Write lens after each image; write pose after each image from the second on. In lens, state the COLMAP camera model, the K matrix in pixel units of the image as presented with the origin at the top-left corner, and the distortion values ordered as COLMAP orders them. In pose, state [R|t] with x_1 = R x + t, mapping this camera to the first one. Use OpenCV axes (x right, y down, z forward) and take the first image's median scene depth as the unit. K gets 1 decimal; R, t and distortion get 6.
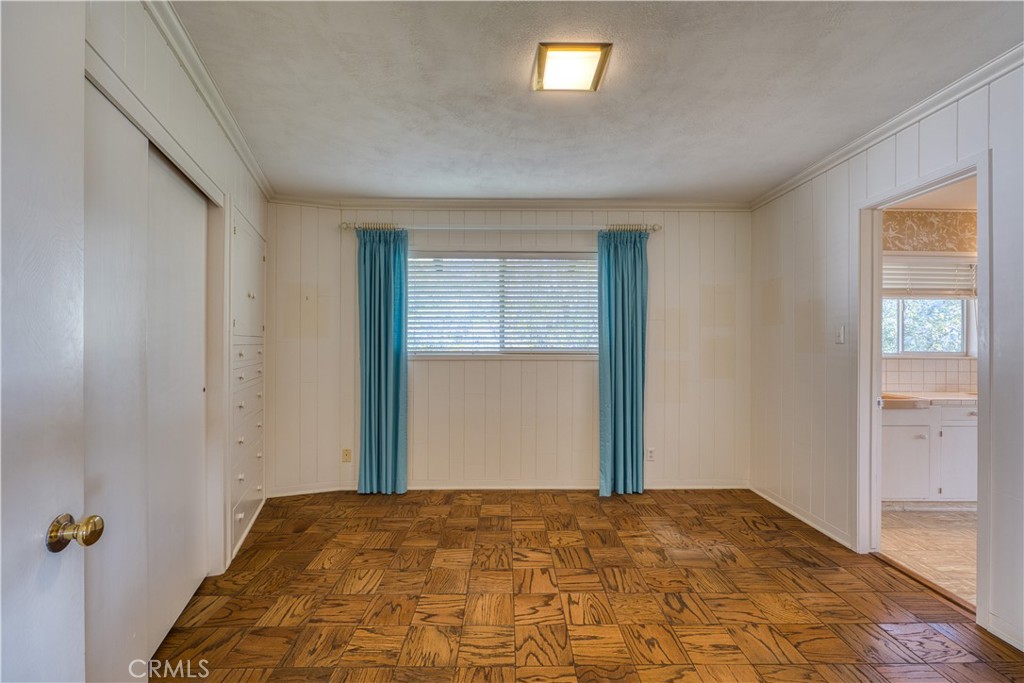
lens RADIAL K [[417.6, 0, 511.0], [0, 417.6, 345.1], [0, 0, 1]] dist [0.001987, 0.000306]
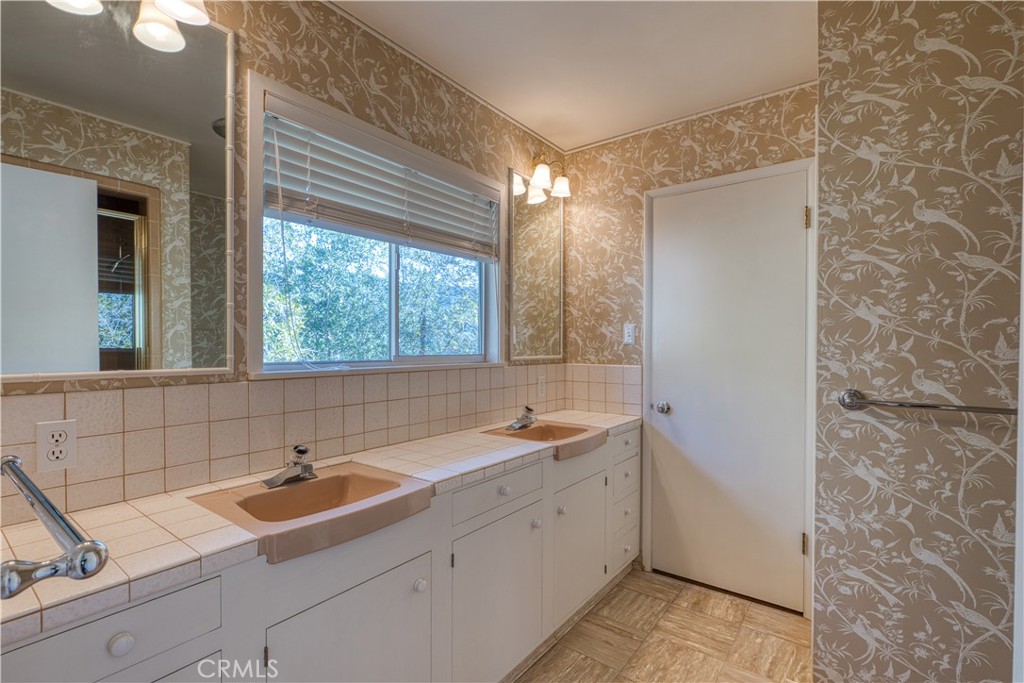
lens RADIAL K [[459.5, 0, 511.0], [0, 459.5, 347.6], [0, 0, 1]] dist [0.000868, -0.000003]
pose [[0.611002, -0.005952, 0.791606, 0.614940], [-0.001459, 0.999962, 0.008644, 0.001783], [-0.791628, -0.006436, 0.610970, 0.591111]]
